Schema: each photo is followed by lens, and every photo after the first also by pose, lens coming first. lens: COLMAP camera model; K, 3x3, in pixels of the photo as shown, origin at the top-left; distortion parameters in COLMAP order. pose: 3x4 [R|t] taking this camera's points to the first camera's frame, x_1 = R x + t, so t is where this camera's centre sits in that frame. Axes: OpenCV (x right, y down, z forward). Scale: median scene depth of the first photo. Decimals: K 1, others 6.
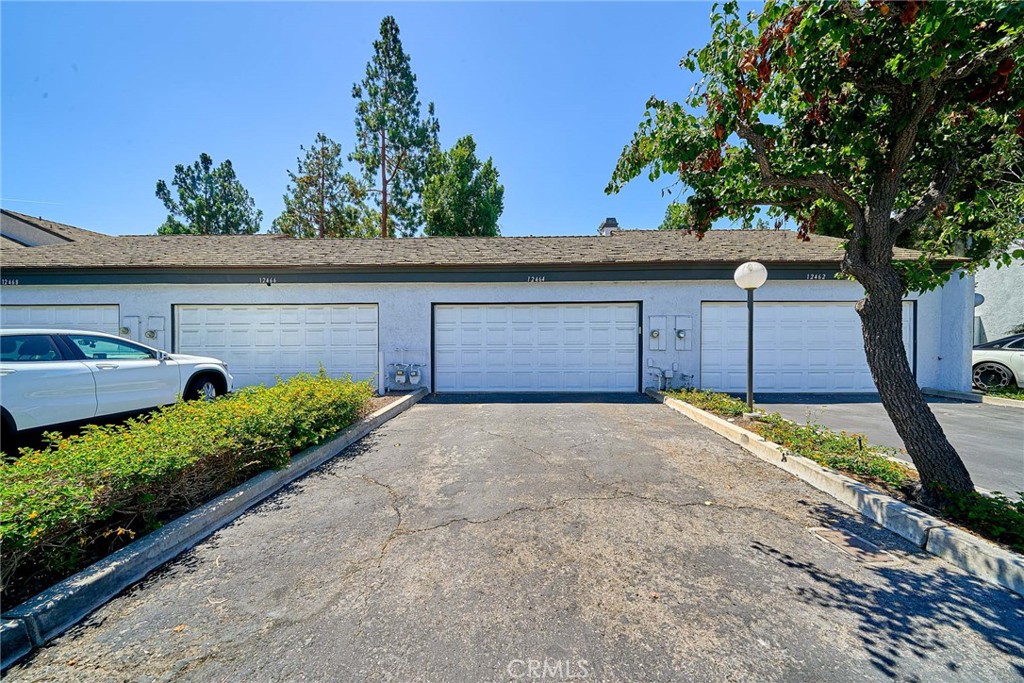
lens RADIAL K [[359.9, 0, 514.6], [0, 359.9, 342.3], [0, 0, 1]] dist [-0.000148, -0.001498]
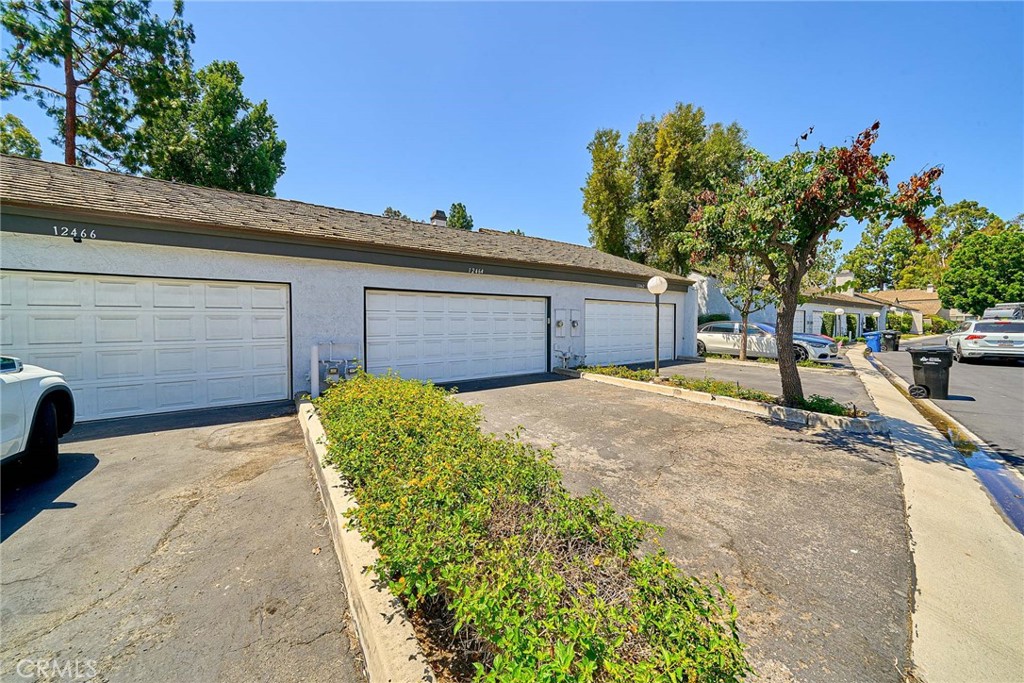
lens RADIAL K [[359.9, 0, 518.6], [0, 359.9, 336.2], [0, 0, 1]] dist [-0.000148, -0.001498]
pose [[0.802735, -0.019592, 0.596014, -0.445770], [0.010425, 0.999768, 0.018824, -0.004979], [-0.596245, -0.008898, 0.802753, 0.087030]]
